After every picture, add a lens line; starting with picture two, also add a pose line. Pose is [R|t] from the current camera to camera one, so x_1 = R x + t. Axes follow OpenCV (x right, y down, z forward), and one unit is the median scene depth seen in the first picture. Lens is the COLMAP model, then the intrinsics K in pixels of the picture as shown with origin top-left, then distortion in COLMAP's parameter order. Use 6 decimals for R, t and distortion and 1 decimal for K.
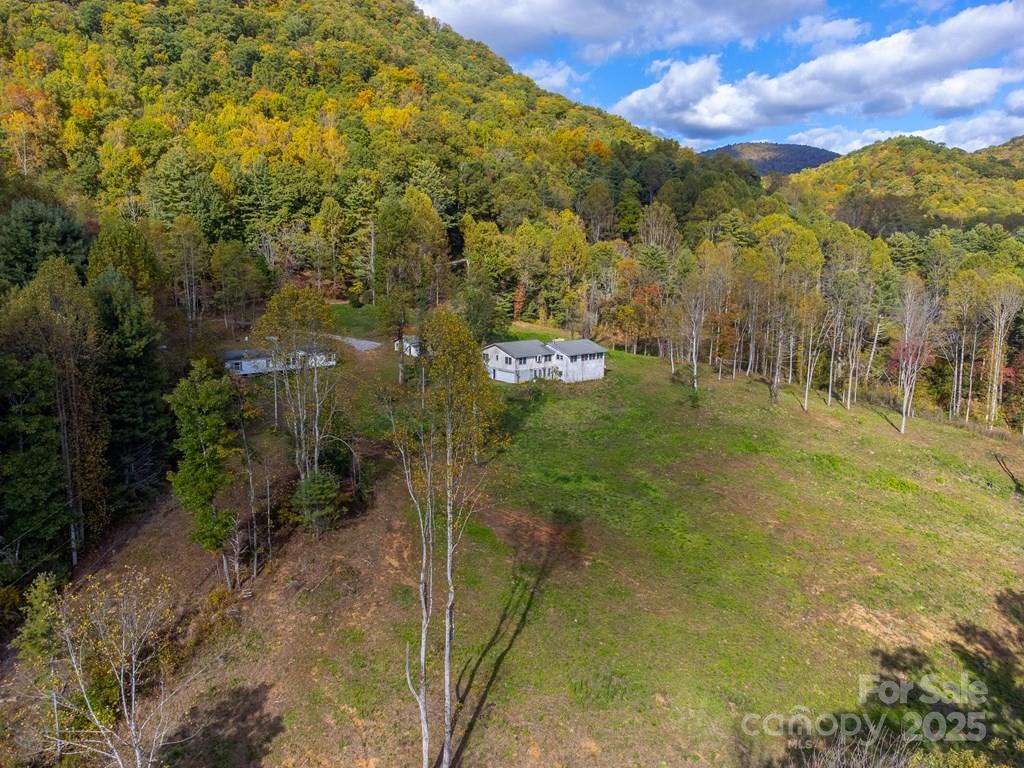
lens RADIAL K [[770.6, 0, 513.7], [0, 770.6, 379.4], [0, 0, 1]] dist [0.021678, 0.012919]
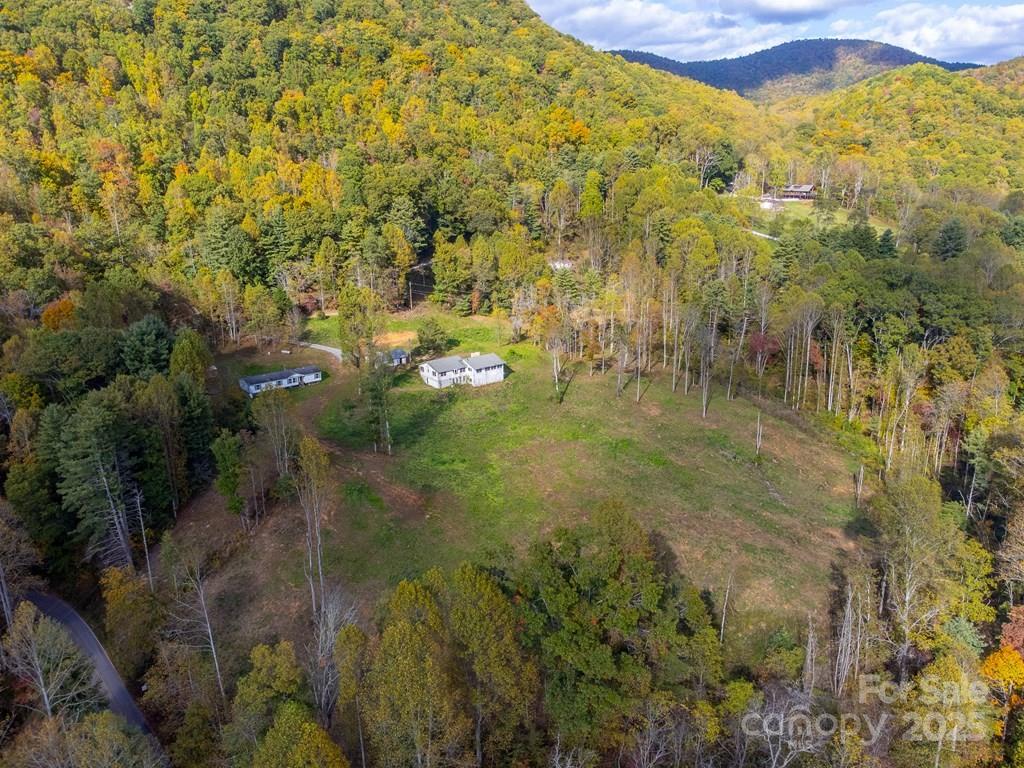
lens RADIAL K [[770.6, 0, 513.7], [0, 770.6, 379.4], [0, 0, 1]] dist [0.021678, 0.012919]
pose [[0.997121, -0.005010, -0.075660, 0.188997], [0.014081, 0.992693, 0.119845, -0.137881], [0.074506, -0.120565, 0.989905, -0.356727]]
